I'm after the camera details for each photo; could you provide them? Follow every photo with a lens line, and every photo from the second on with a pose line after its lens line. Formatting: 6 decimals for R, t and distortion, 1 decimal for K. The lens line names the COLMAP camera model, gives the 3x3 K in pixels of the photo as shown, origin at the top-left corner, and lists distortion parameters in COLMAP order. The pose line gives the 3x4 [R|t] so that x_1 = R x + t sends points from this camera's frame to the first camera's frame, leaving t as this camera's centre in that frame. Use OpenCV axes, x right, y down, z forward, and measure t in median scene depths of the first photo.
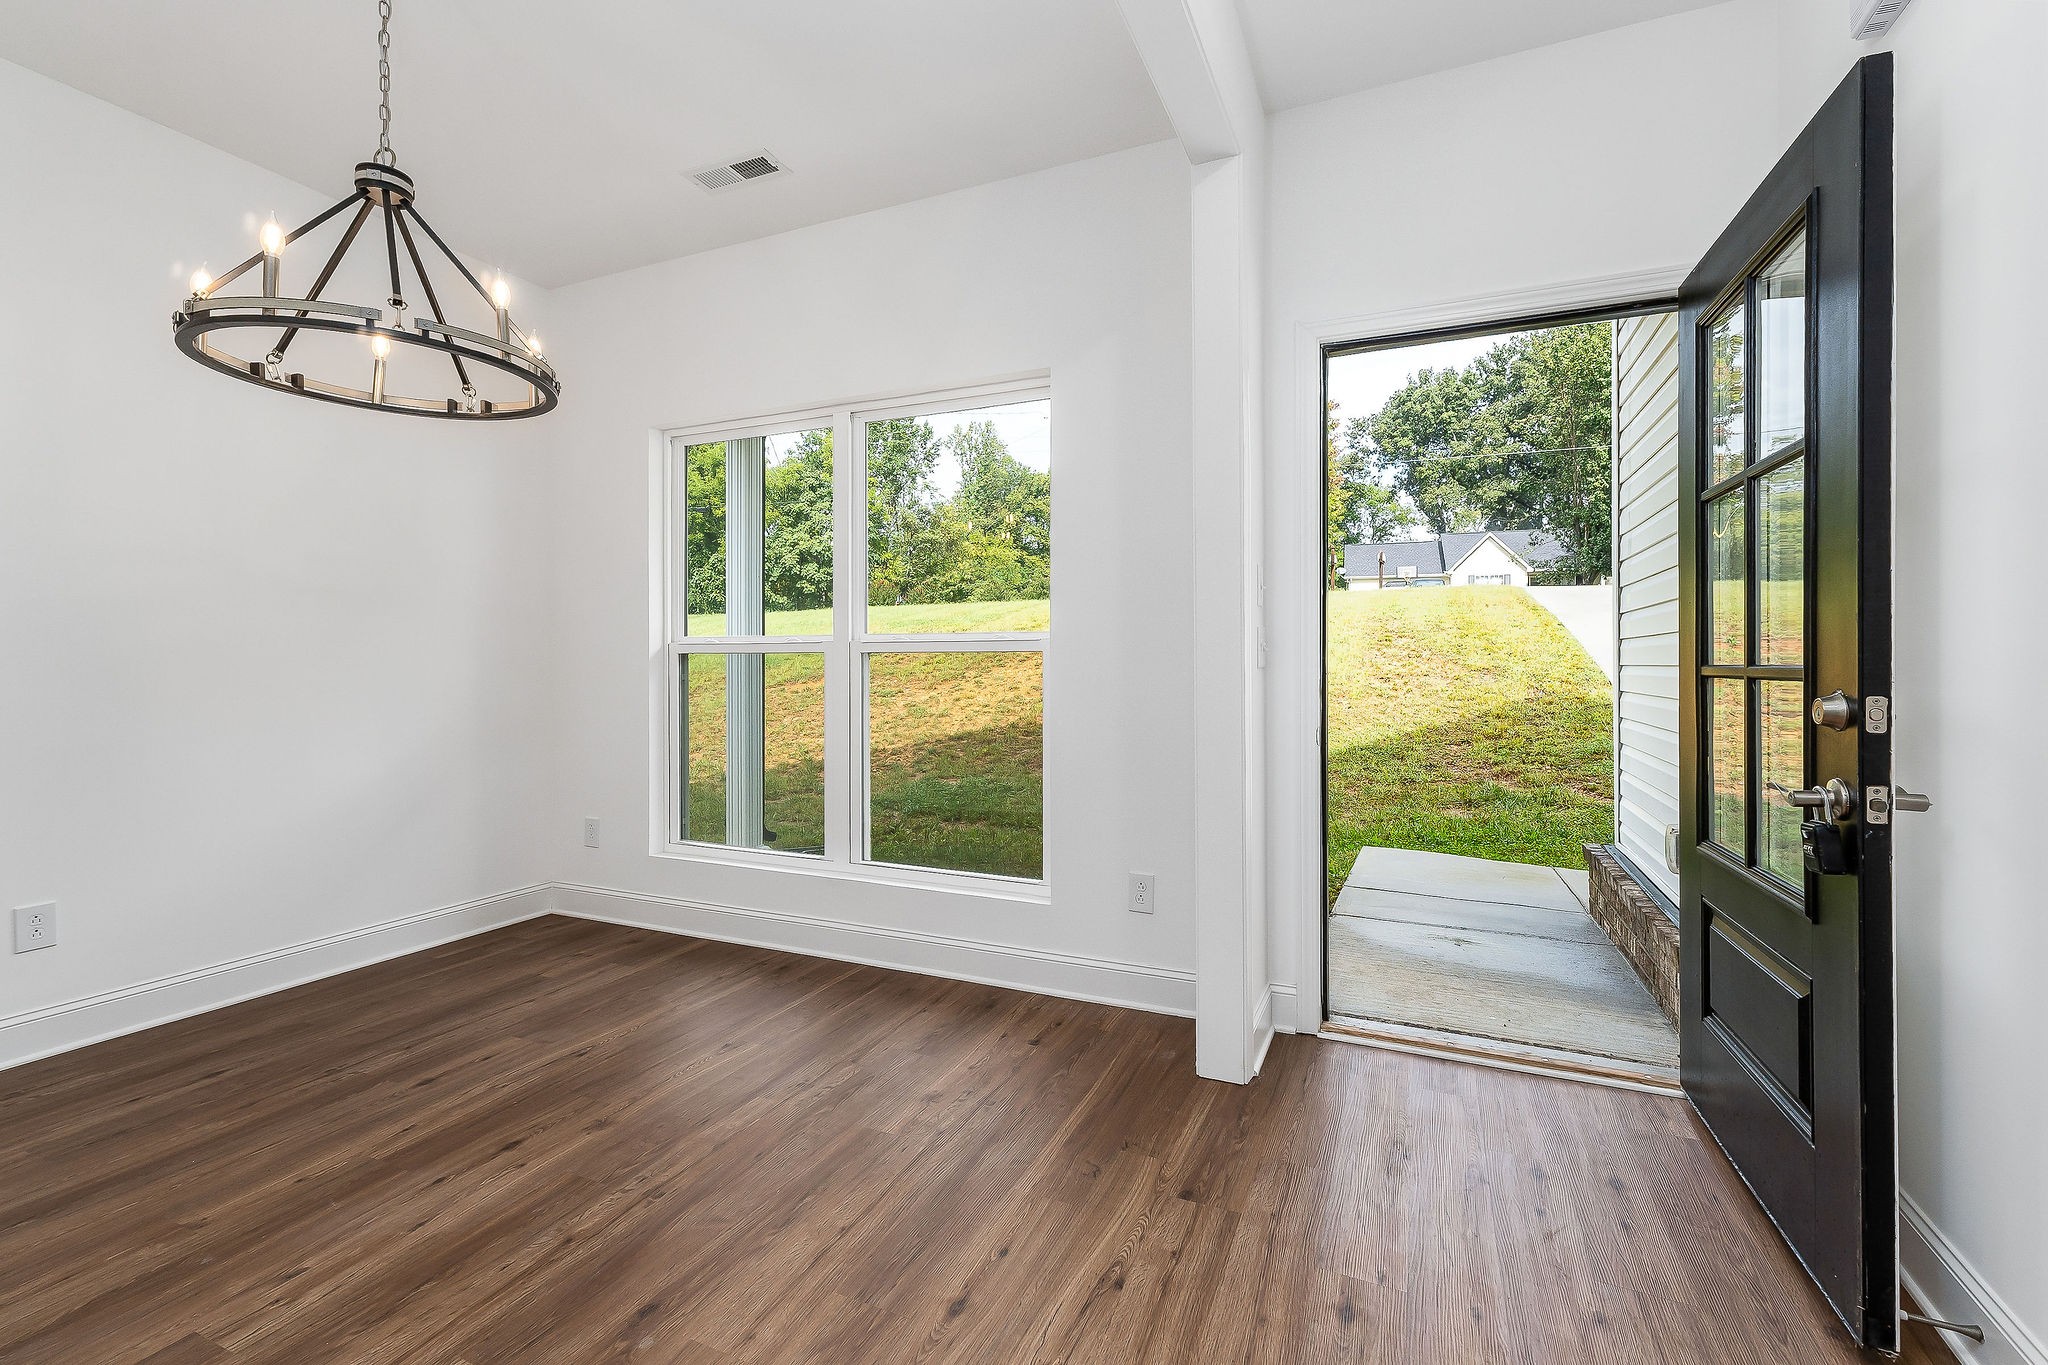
lens RADIAL K [[872.2, 0, 1026.6], [0, 872.2, 669.9], [0, 0, 1]] dist [0.008274, -0.000040]
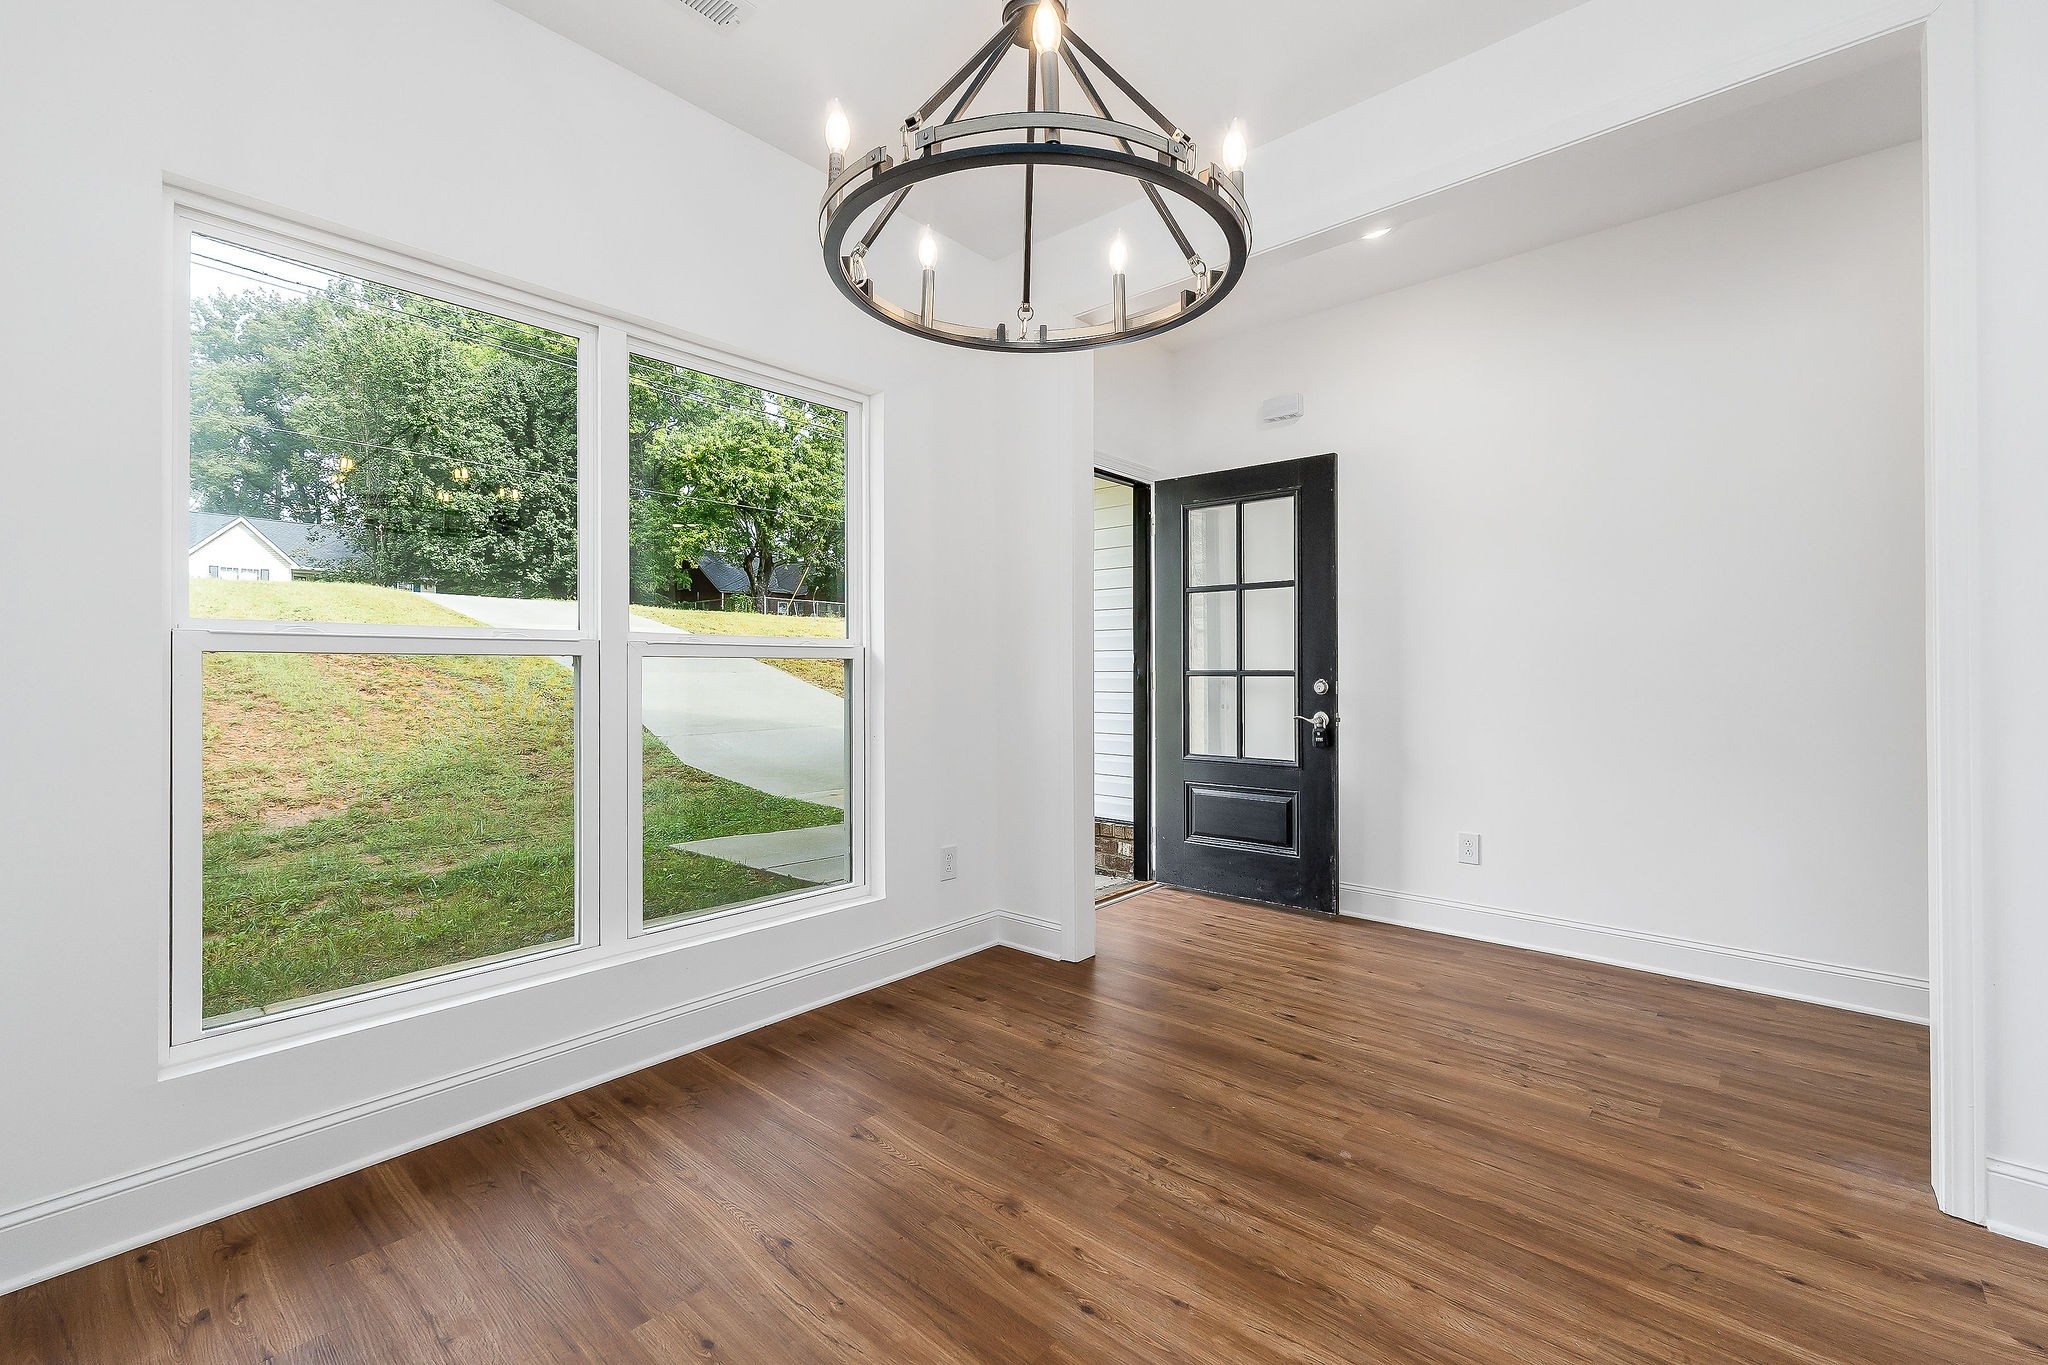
lens RADIAL K [[872.2, 0, 1026.6], [0, 872.2, 669.9], [0, 0, 1]] dist [0.008274, -0.000040]
pose [[0.298205, -0.000555, 0.954502, -0.984571], [0.010061, 0.999946, -0.002562, -0.003773], [-0.954449, 0.010367, 0.298194, 0.545583]]
